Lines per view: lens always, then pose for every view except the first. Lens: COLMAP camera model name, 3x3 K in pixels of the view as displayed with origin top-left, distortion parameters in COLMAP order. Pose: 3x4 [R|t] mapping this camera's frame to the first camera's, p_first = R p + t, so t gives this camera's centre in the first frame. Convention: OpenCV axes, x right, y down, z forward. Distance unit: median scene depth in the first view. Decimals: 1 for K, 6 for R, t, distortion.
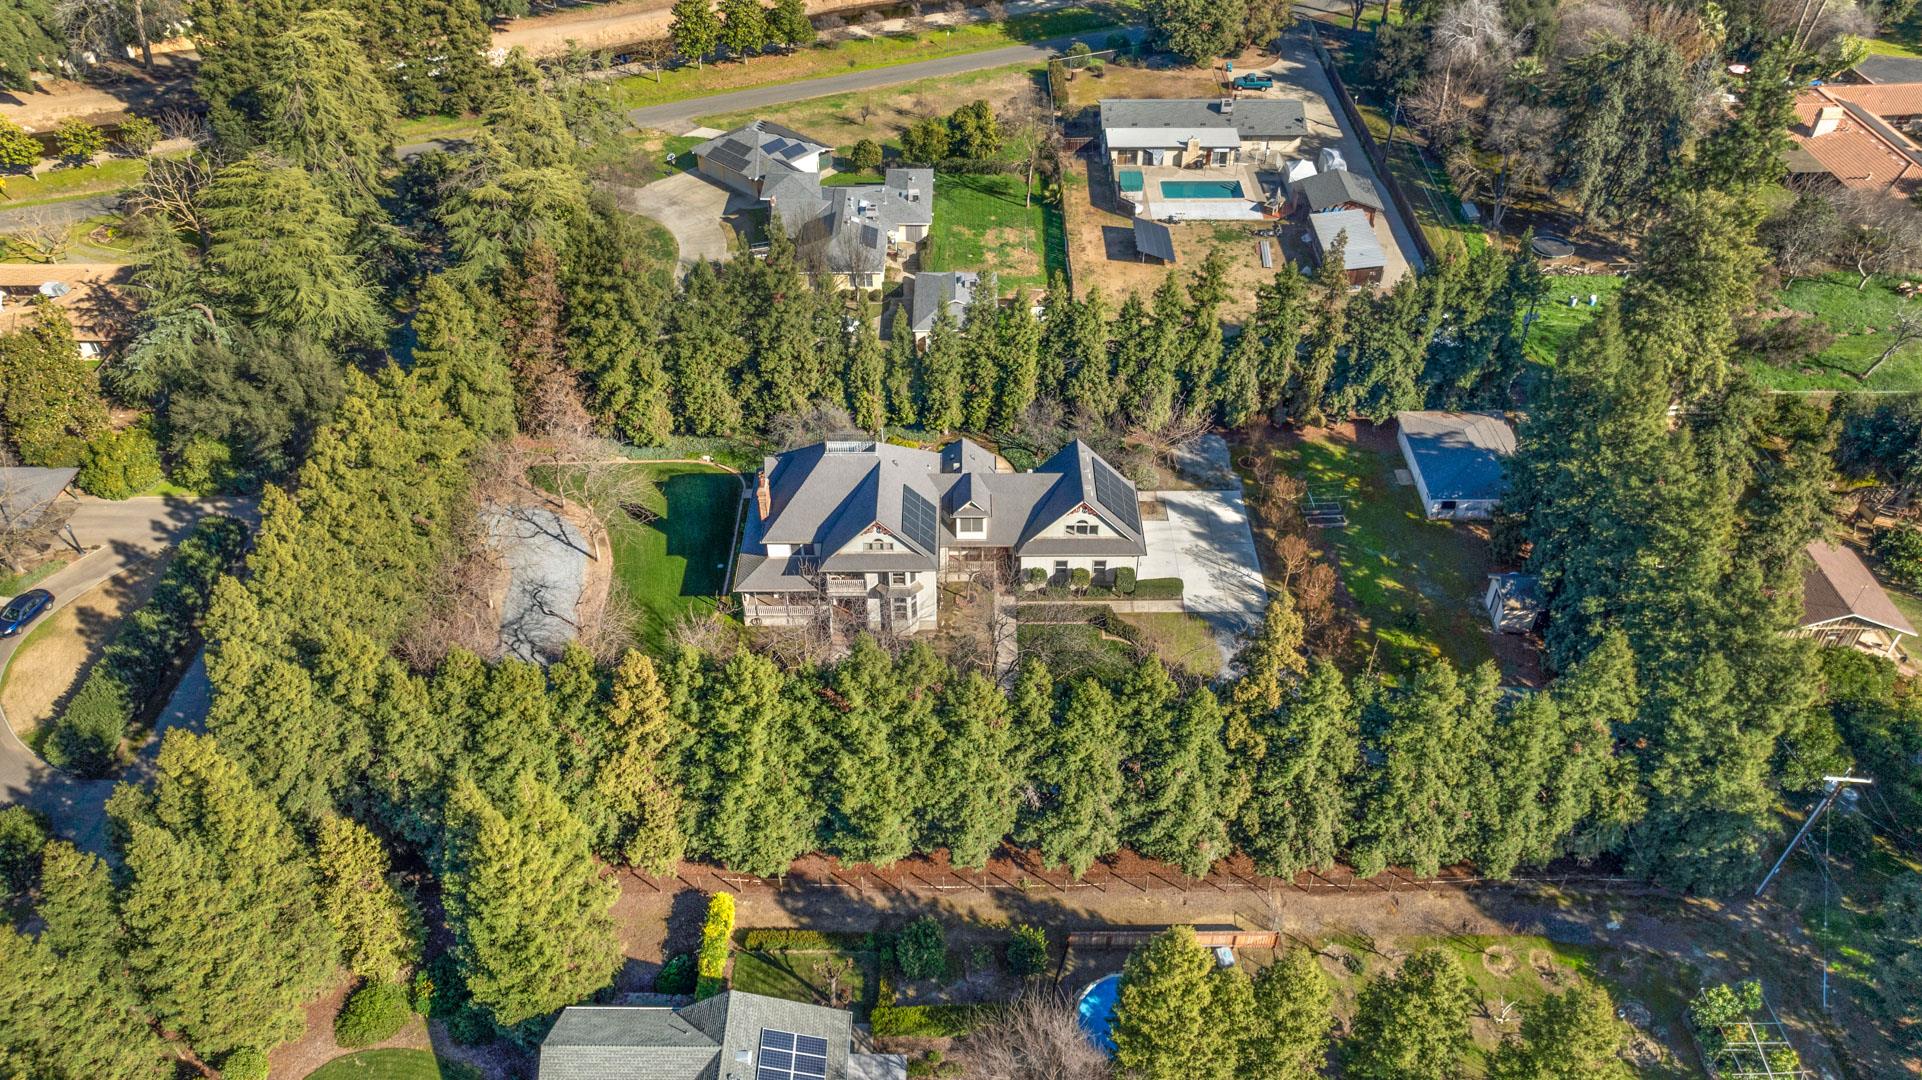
lens RADIAL K [[1359.5, 0, 949.7], [0, 1359.5, 536.4], [0, 0, 1]] dist [-0.016659, -0.002234]
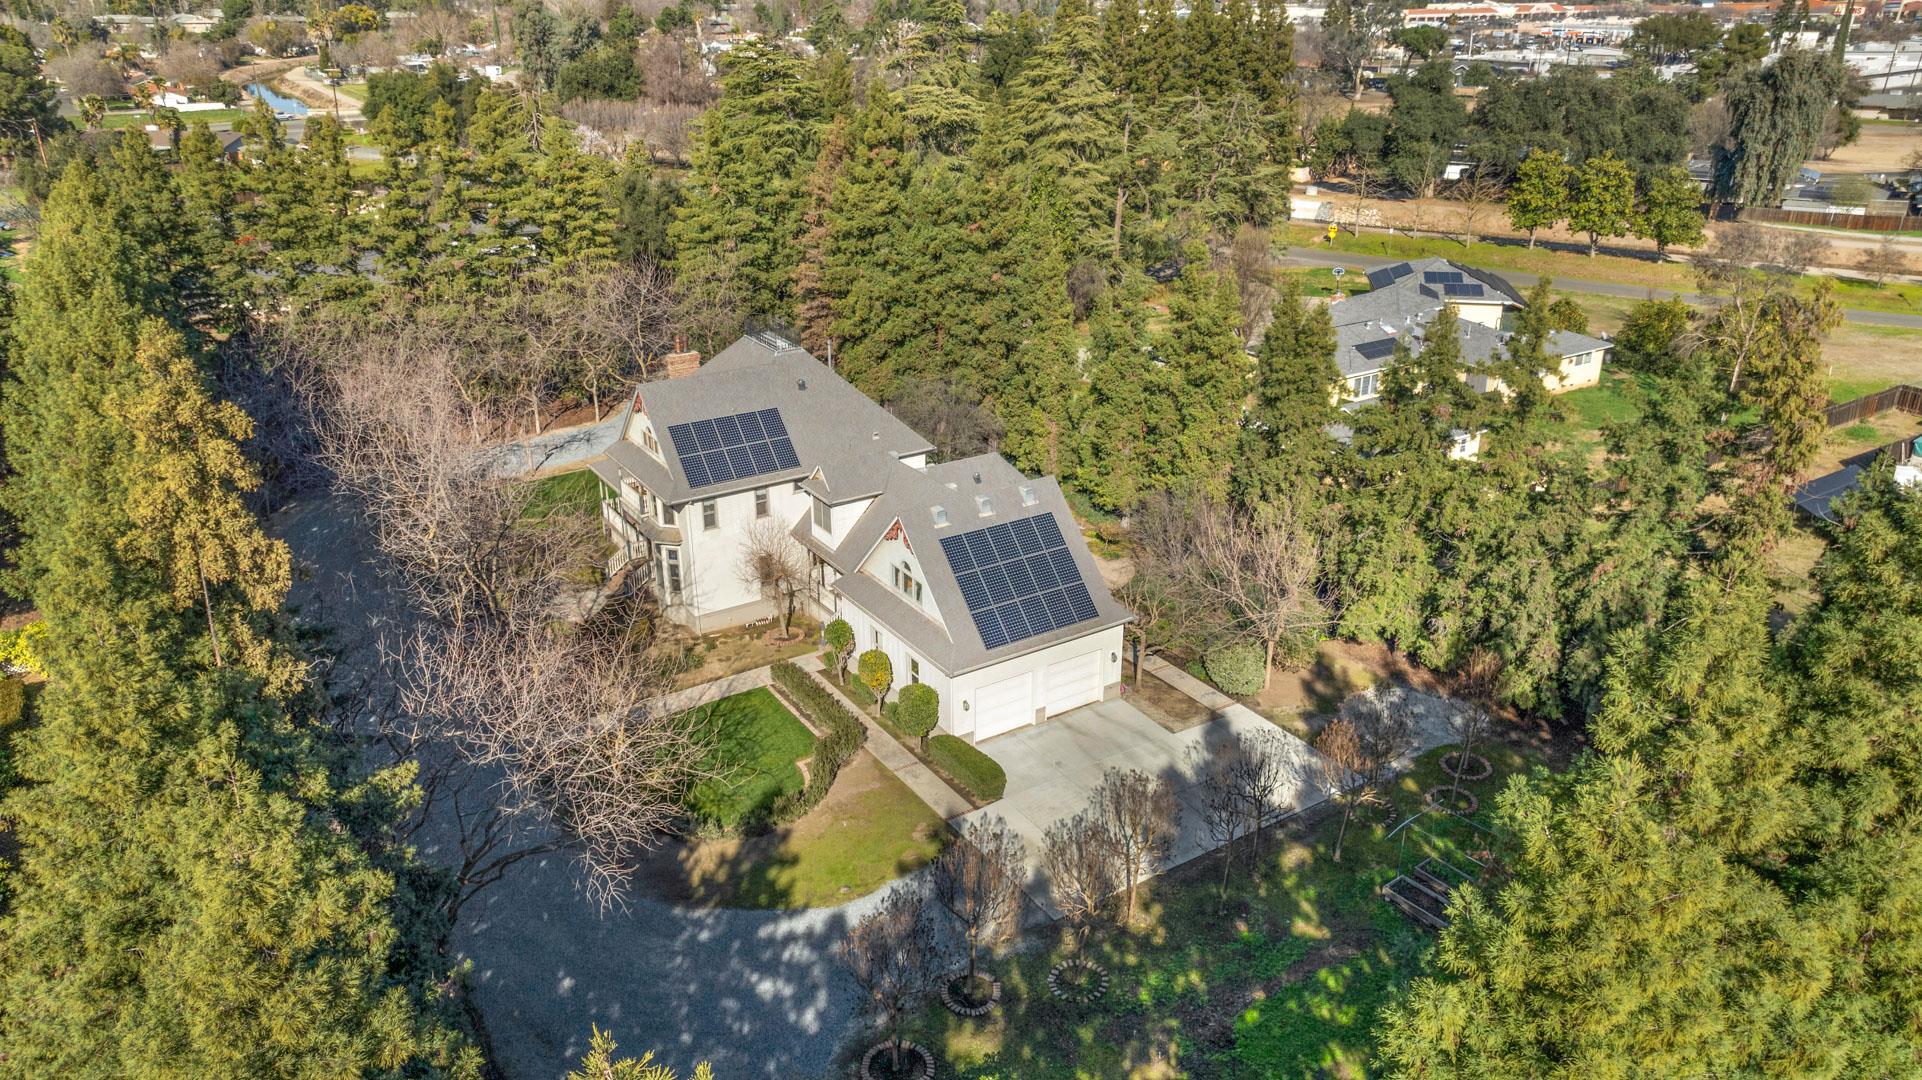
lens RADIAL K [[1359.5, 0, 941.4], [0, 1359.5, 533.2], [0, 0, 1]] dist [-0.016659, -0.002234]
pose [[0.536452, 0.335358, -0.774438, 0.467191], [-0.549287, 0.835424, -0.018723, -0.017151], [0.640705, 0.435433, 0.632372, 0.609293]]
